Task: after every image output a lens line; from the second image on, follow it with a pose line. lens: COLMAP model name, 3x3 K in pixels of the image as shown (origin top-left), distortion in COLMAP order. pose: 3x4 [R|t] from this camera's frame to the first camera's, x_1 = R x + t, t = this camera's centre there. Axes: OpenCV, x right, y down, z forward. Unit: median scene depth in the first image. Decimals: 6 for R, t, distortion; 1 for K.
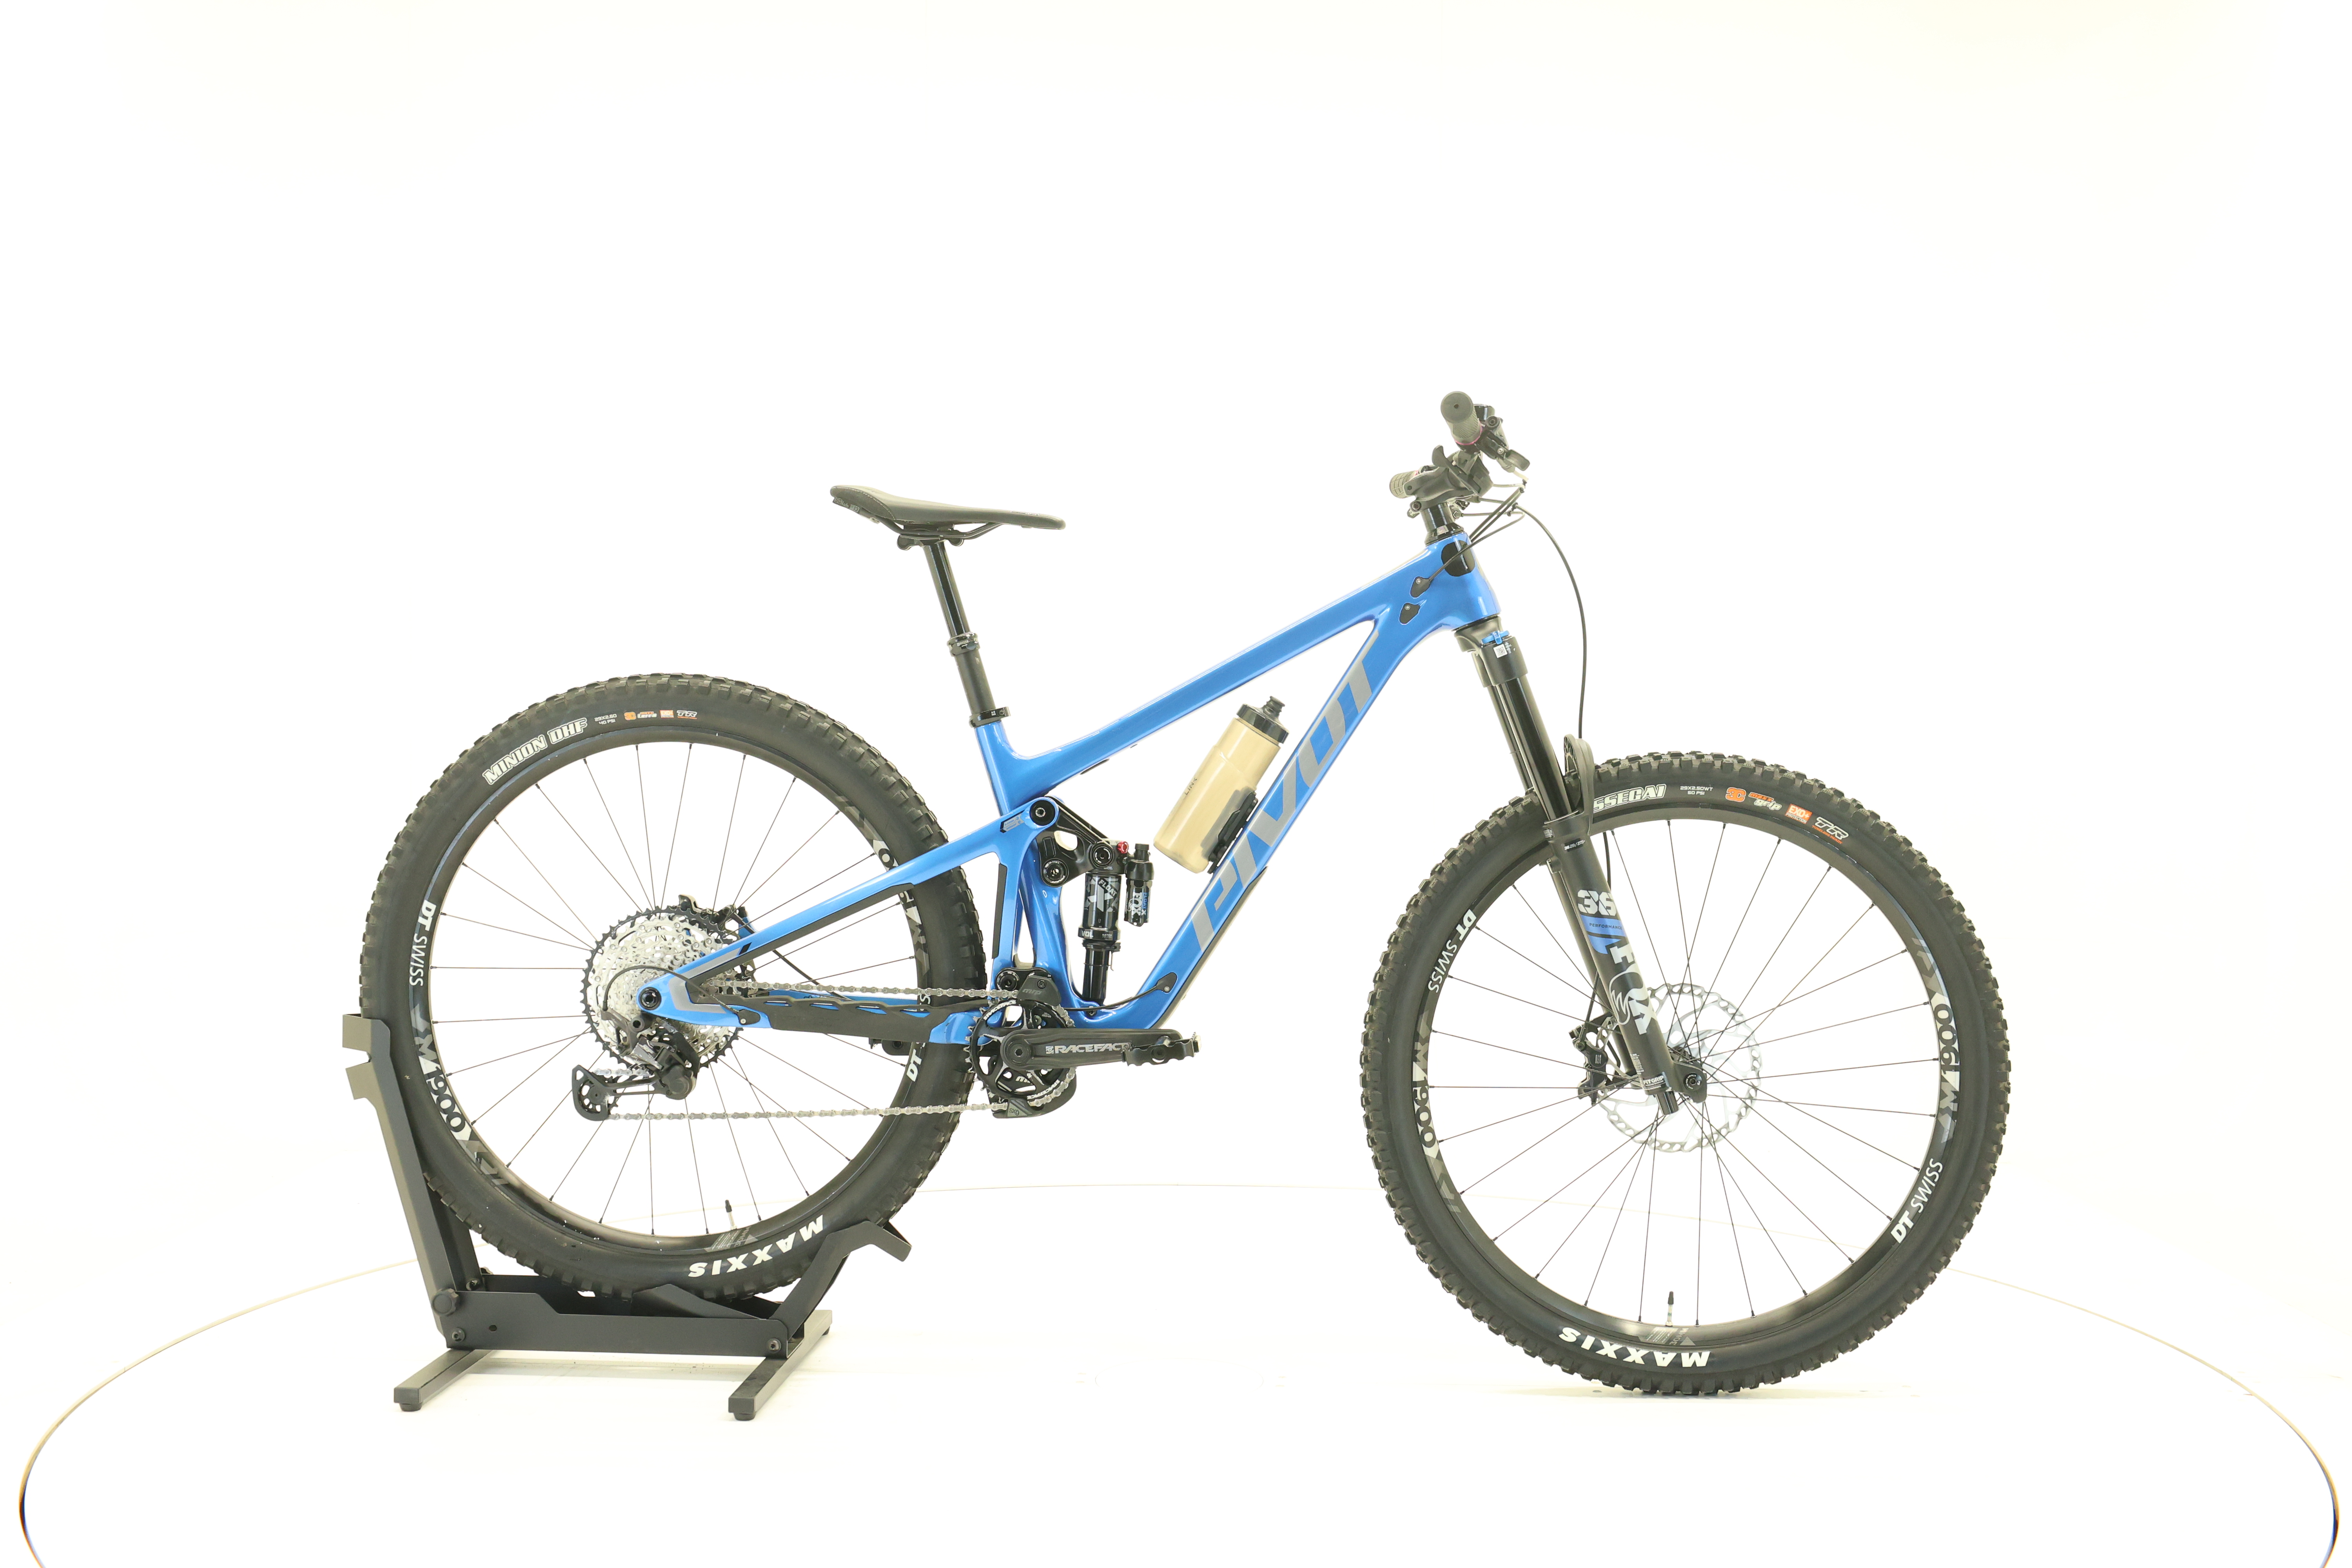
lens RADIAL K [[2506.9, 0, 1175.5], [0, 2506.9, 726.3], [0, 0, 1]] dist [-0.018035, 0.003494]
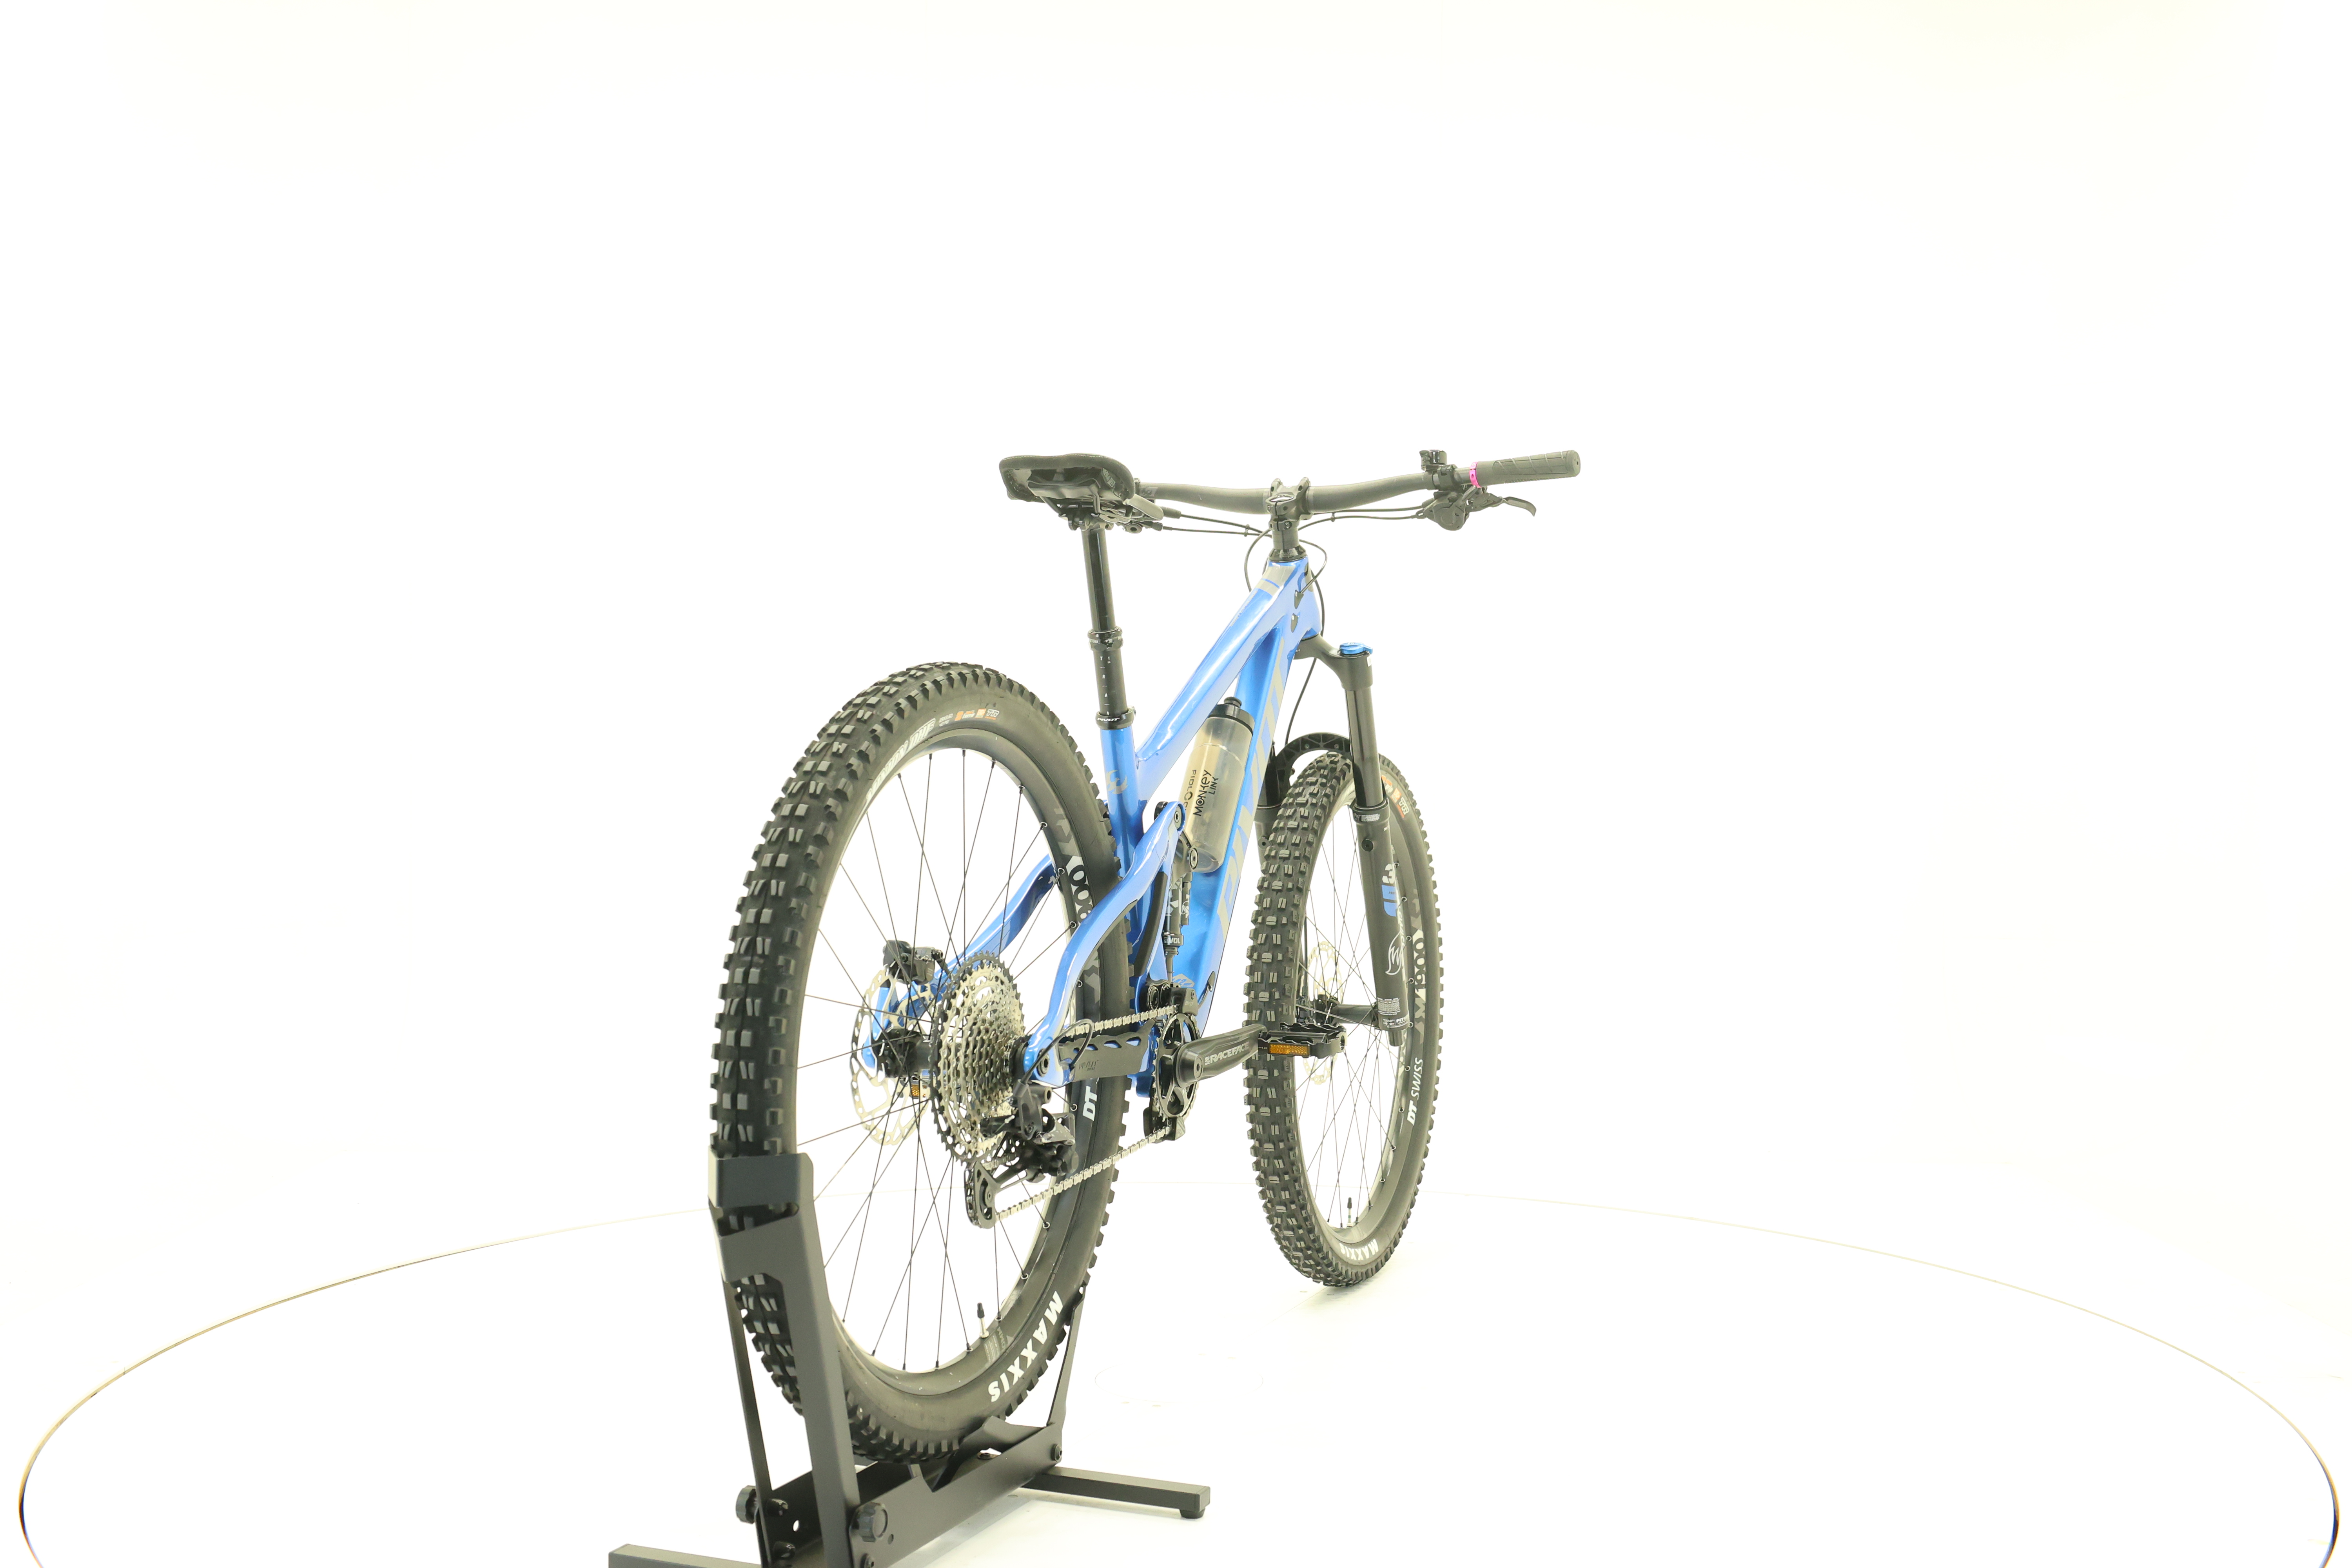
lens RADIAL K [[2506.9, 0, 1175.5], [0, 2506.9, 726.3], [0, 0, 1]] dist [-0.018035, 0.003494]
pose [[0.328004, -0.003061, 0.944671, -0.950566], [-0.002120, 0.999990, 0.003976, -0.004138], [-0.944674, -0.003307, 0.327994, 0.679374]]
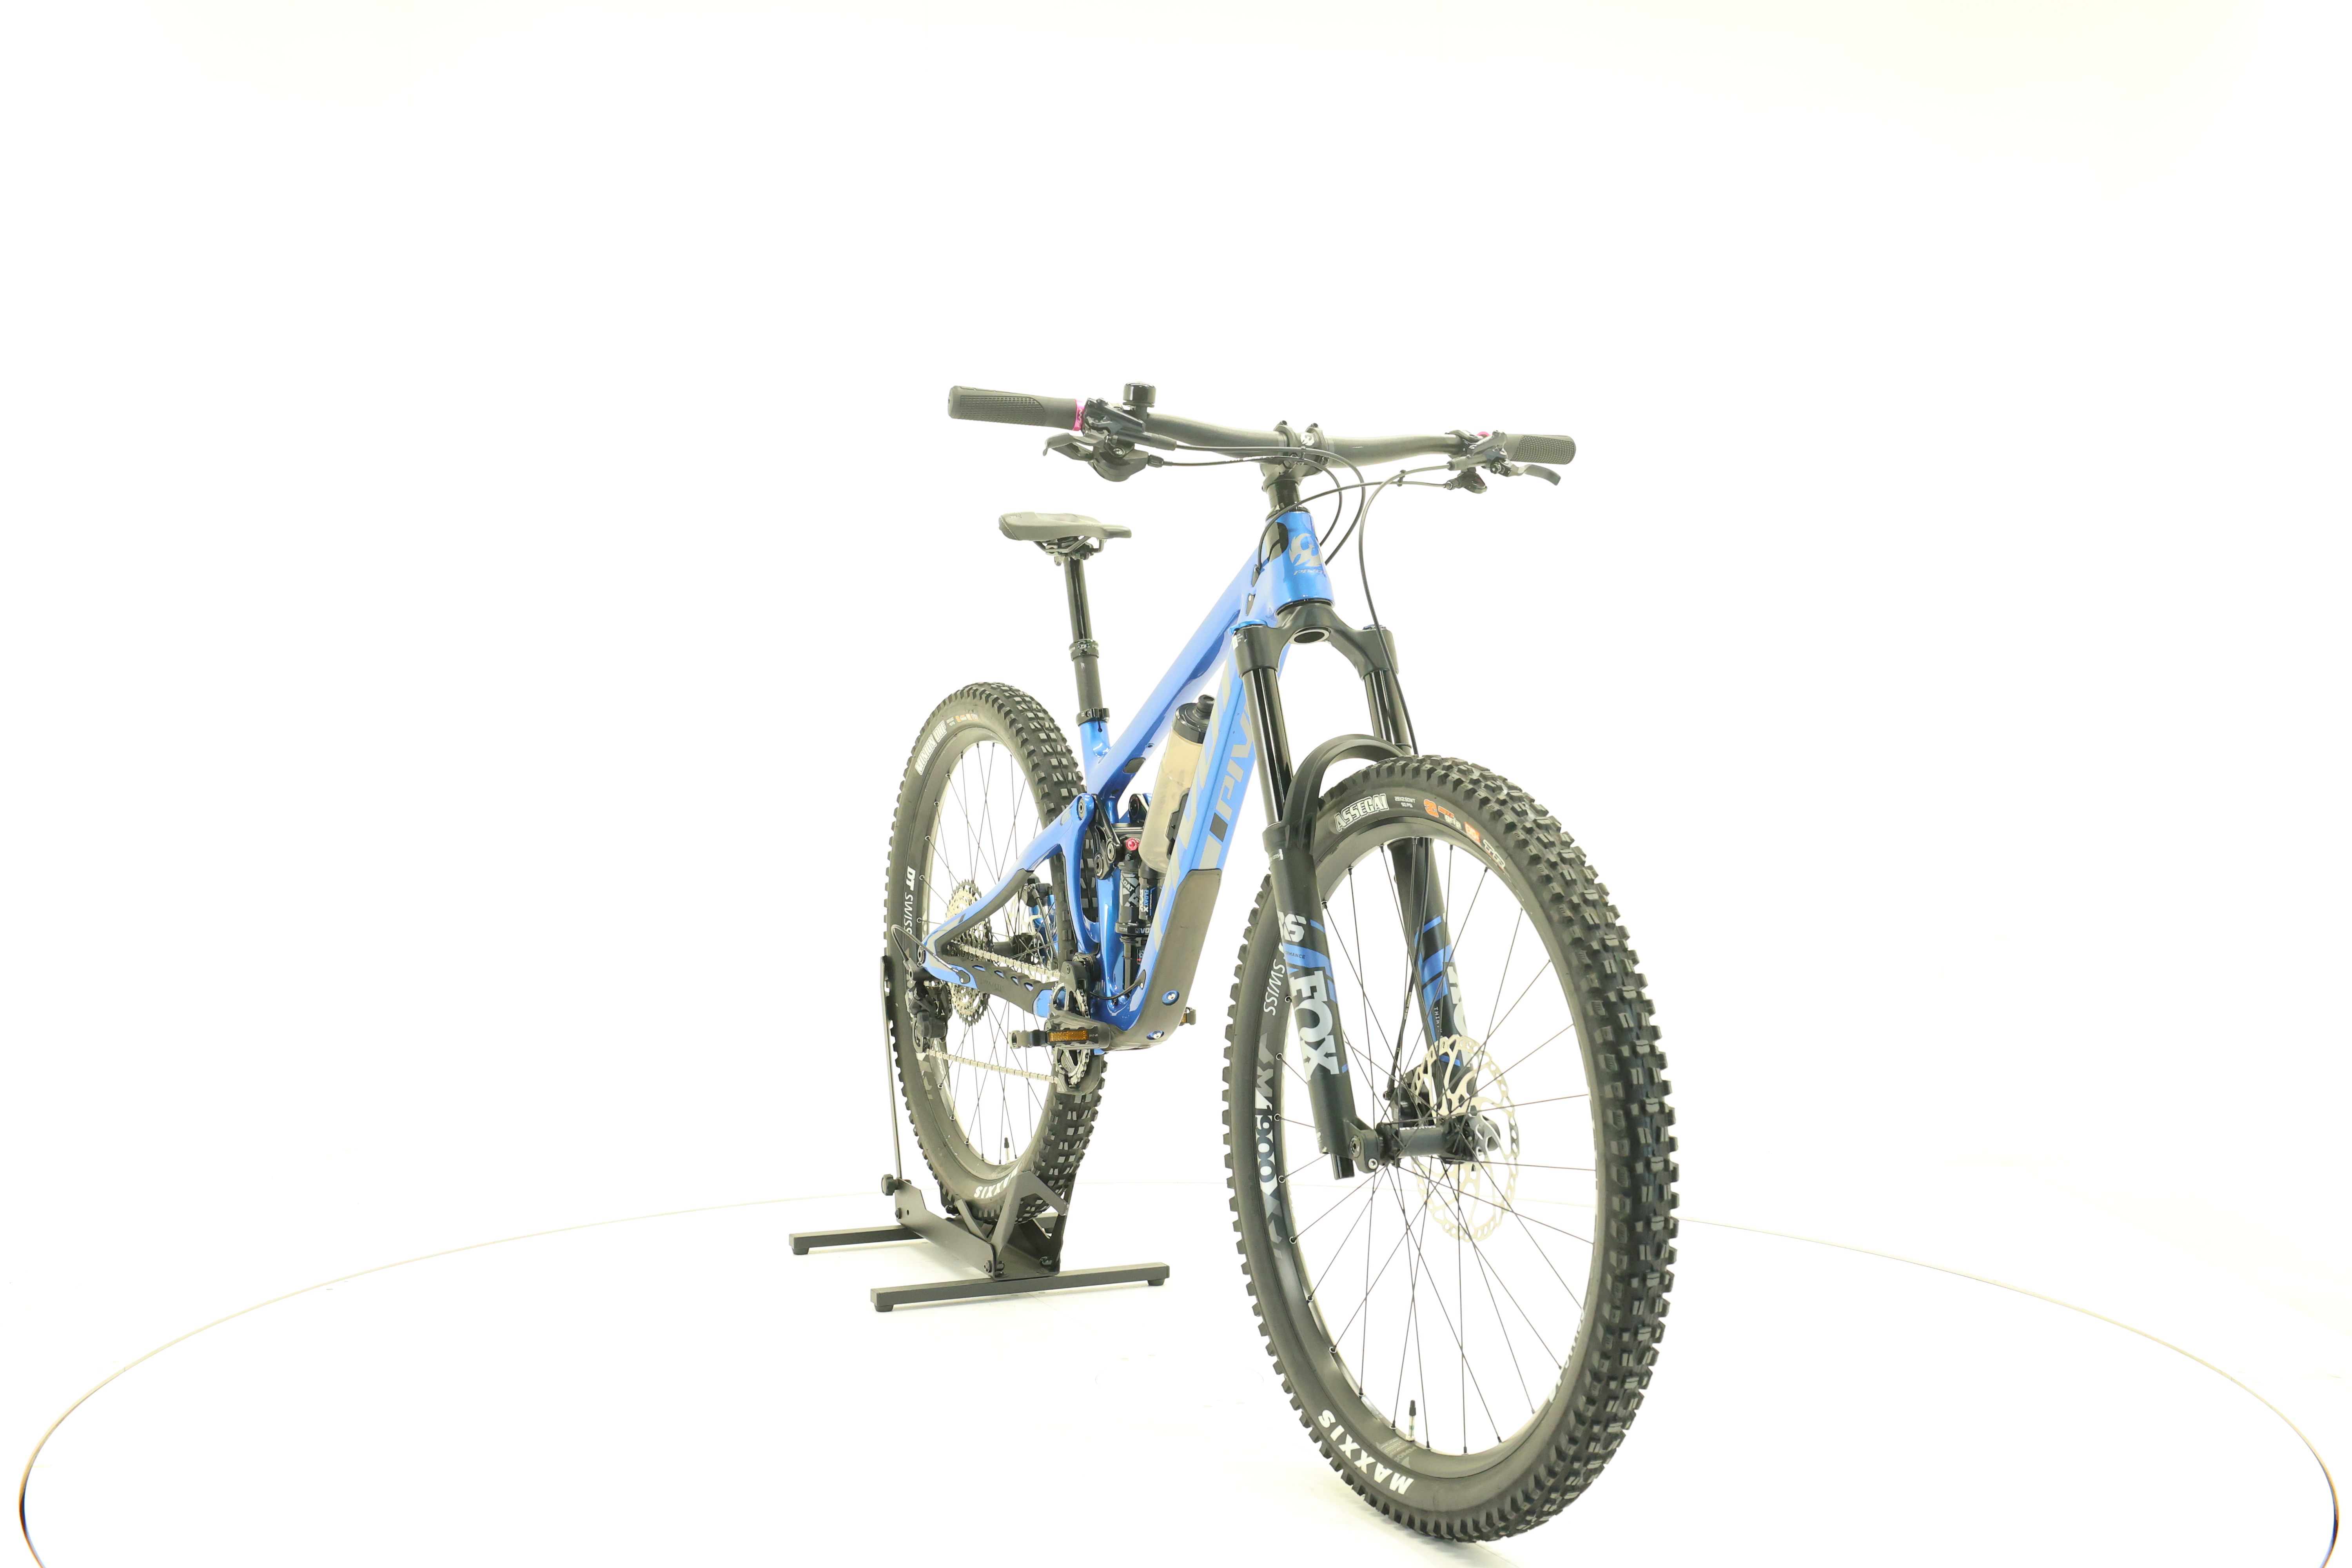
lens RADIAL K [[2506.9, 0, 1175.5], [0, 2506.9, 726.3], [0, 0, 1]] dist [-0.018035, 0.003494]
pose [[0.476618, -0.002257, -0.879108, 0.887339], [-0.002453, 0.999989, -0.003897, 0.003861], [0.879107, 0.004013, 0.476607, 0.525006]]
